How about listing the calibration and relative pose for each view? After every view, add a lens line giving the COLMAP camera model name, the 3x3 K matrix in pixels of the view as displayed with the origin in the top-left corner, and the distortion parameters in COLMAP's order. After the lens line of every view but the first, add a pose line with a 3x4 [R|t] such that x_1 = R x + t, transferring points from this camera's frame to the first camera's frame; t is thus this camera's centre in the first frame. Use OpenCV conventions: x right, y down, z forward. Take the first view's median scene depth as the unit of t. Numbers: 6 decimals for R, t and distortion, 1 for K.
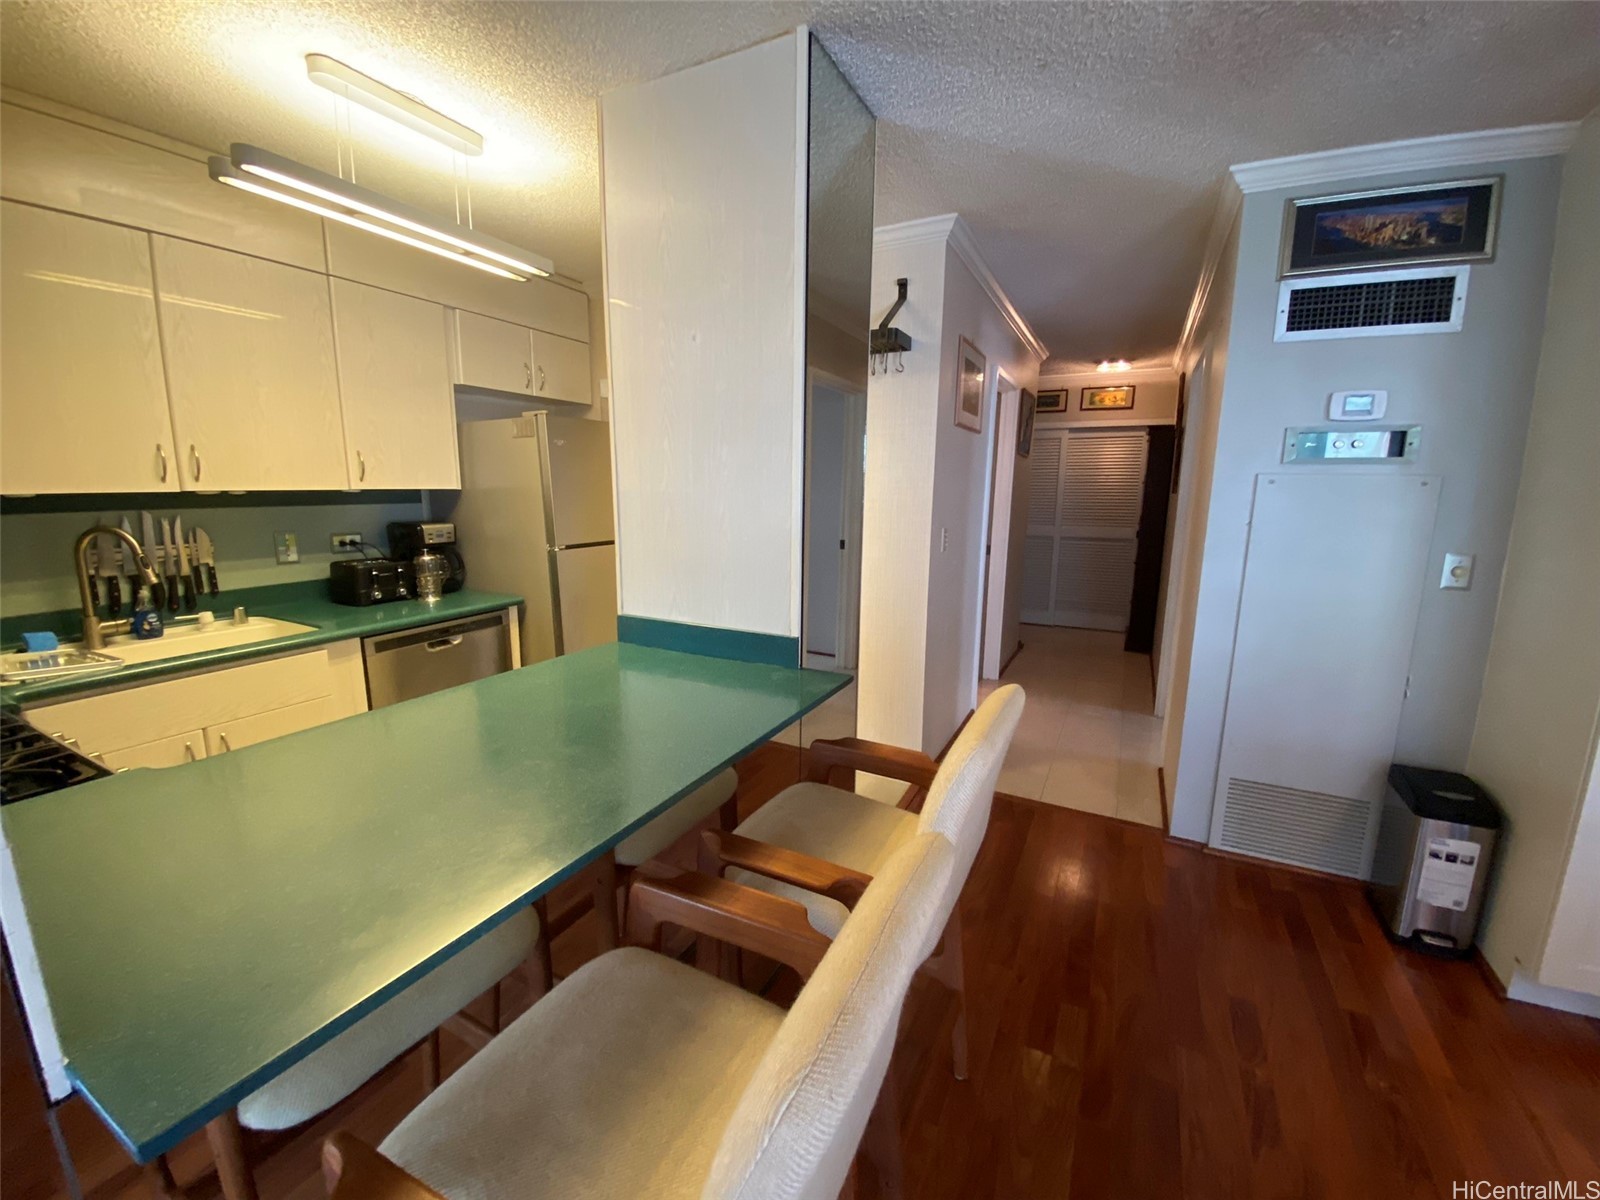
lens RADIAL K [[652.4, 0, 789.5], [0, 652.4, 602.1], [0, 0, 1]] dist [-0.003909, -0.001161]
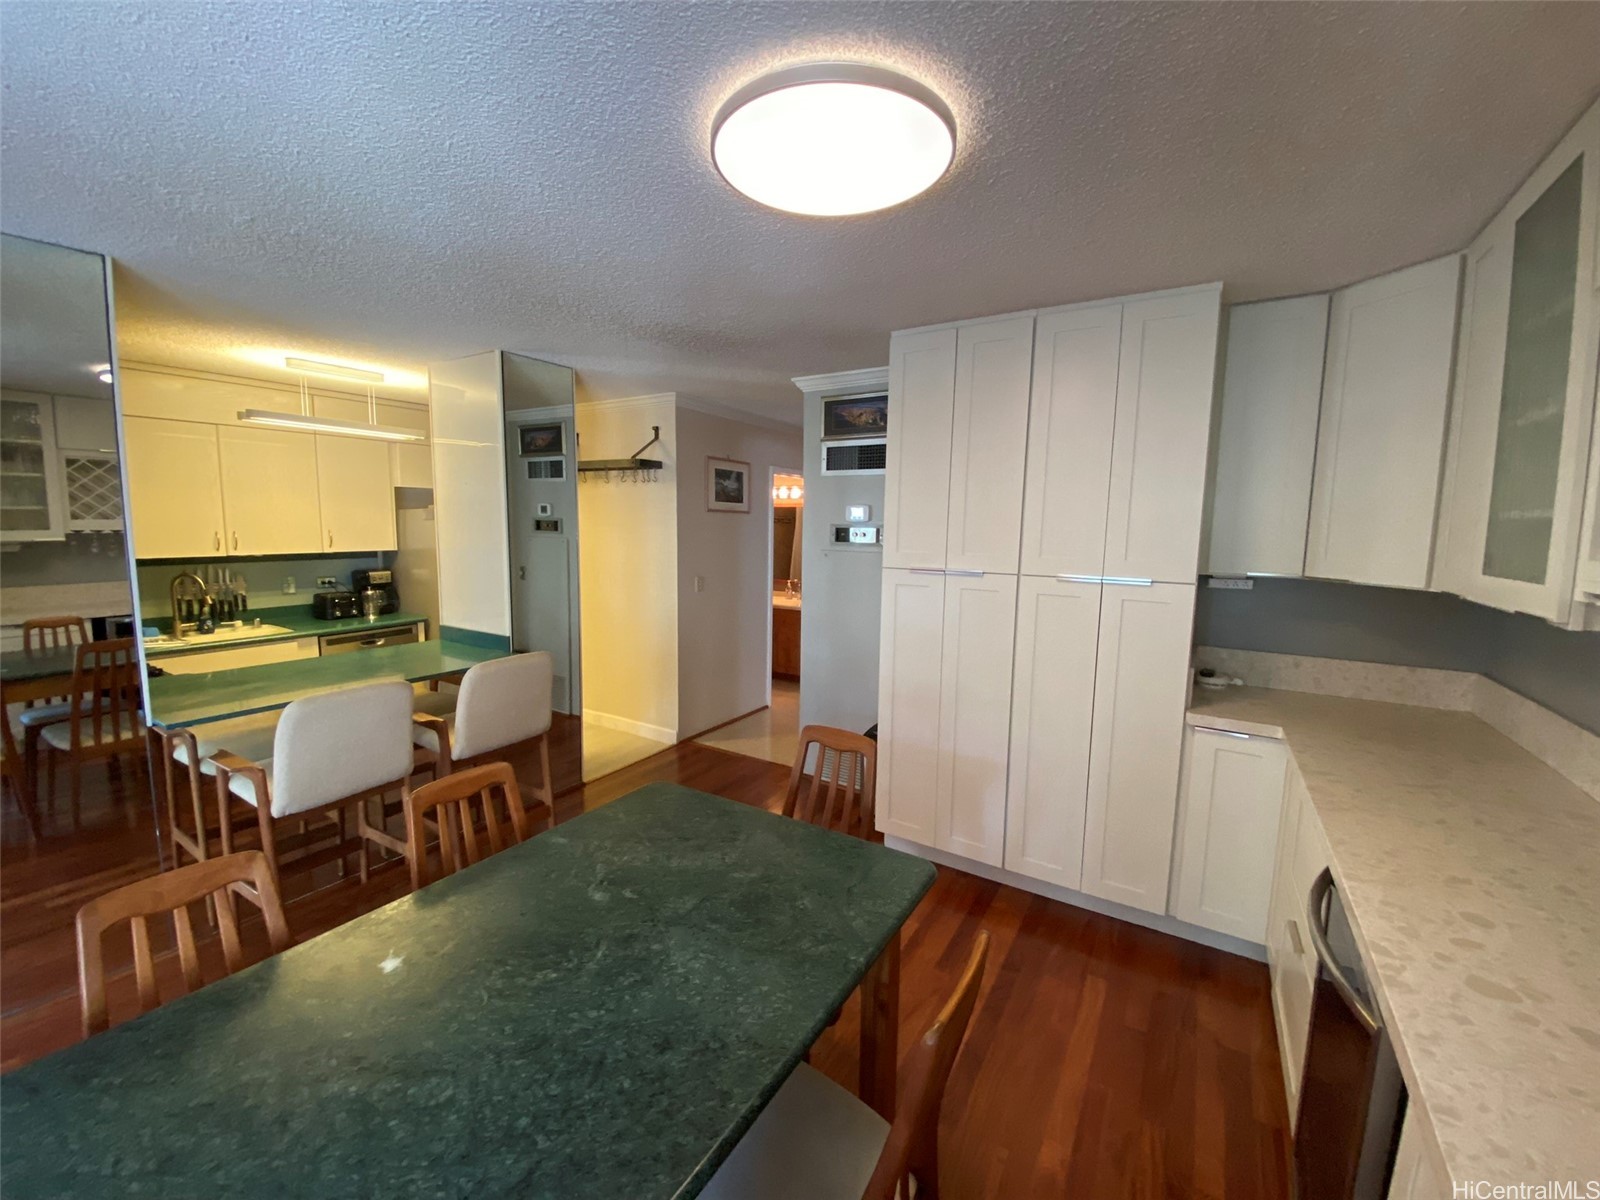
lens RADIAL K [[652.4, 0, 805.5], [0, 652.4, 602.5], [0, 0, 1]] dist [-0.003909, -0.001161]
pose [[0.997279, 0.015808, -0.072007, 0.779371], [-0.019835, 0.998258, -0.055559, 0.033304], [0.071004, 0.056836, 0.995855, -0.668276]]
